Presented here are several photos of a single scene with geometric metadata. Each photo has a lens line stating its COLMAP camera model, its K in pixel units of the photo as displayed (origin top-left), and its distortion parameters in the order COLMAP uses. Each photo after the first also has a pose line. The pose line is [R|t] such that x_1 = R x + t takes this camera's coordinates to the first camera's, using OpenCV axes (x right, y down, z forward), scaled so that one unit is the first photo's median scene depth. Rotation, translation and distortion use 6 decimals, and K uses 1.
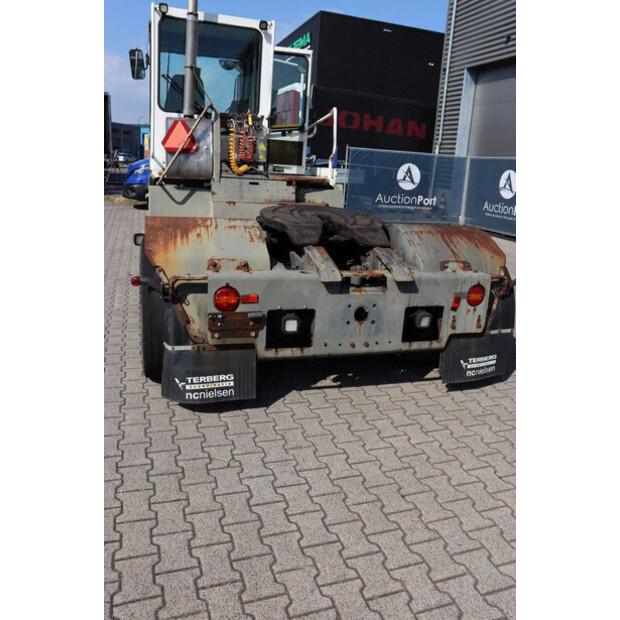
lens RADIAL K [[515.2, 0, 310.0], [0, 515.2, 310.0], [0, 0, 1]] dist [-0.177141, 0.150047]
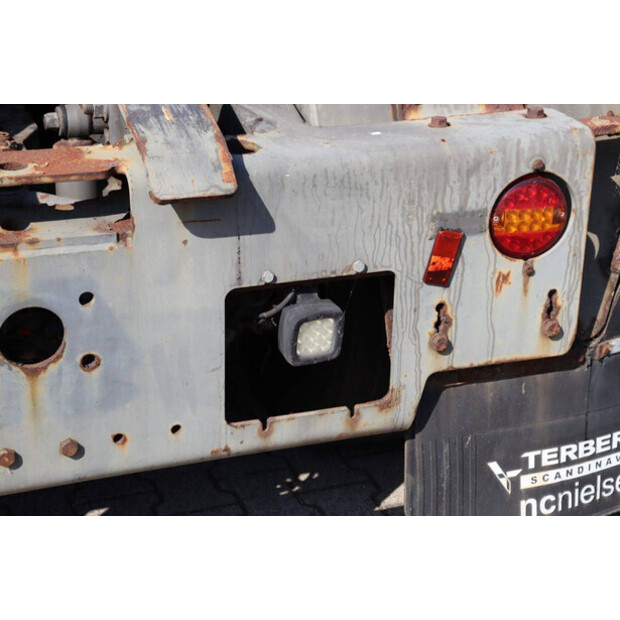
lens RADIAL K [[1460.4, 0, 312.0], [0, 1460.4, 293.1], [0, 0, 1]] dist [0.444174, -0.479428]
pose [[0.998540, -0.050818, 0.018326, 0.205728], [0.048030, 0.990427, 0.129412, -0.090143], [-0.024727, -0.128343, 0.991422, 0.281415]]
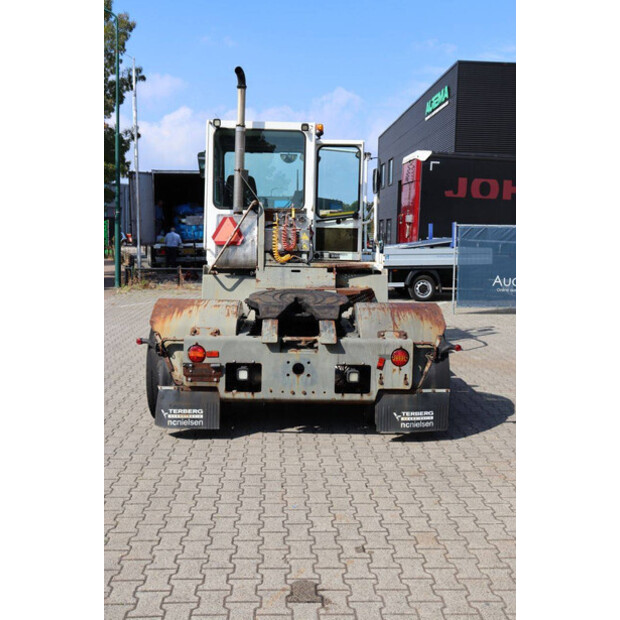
lens RADIAL K [[698.1, 0, 310.0], [0, 698.1, 310.0], [0, 0, 1]] dist [-0.035912, -0.002472]
pose [[0.960651, -0.013725, -0.277418, 0.588117], [-0.036152, 0.984104, -0.173876, 0.159469], [0.275395, 0.177064, 0.944884, -0.674315]]
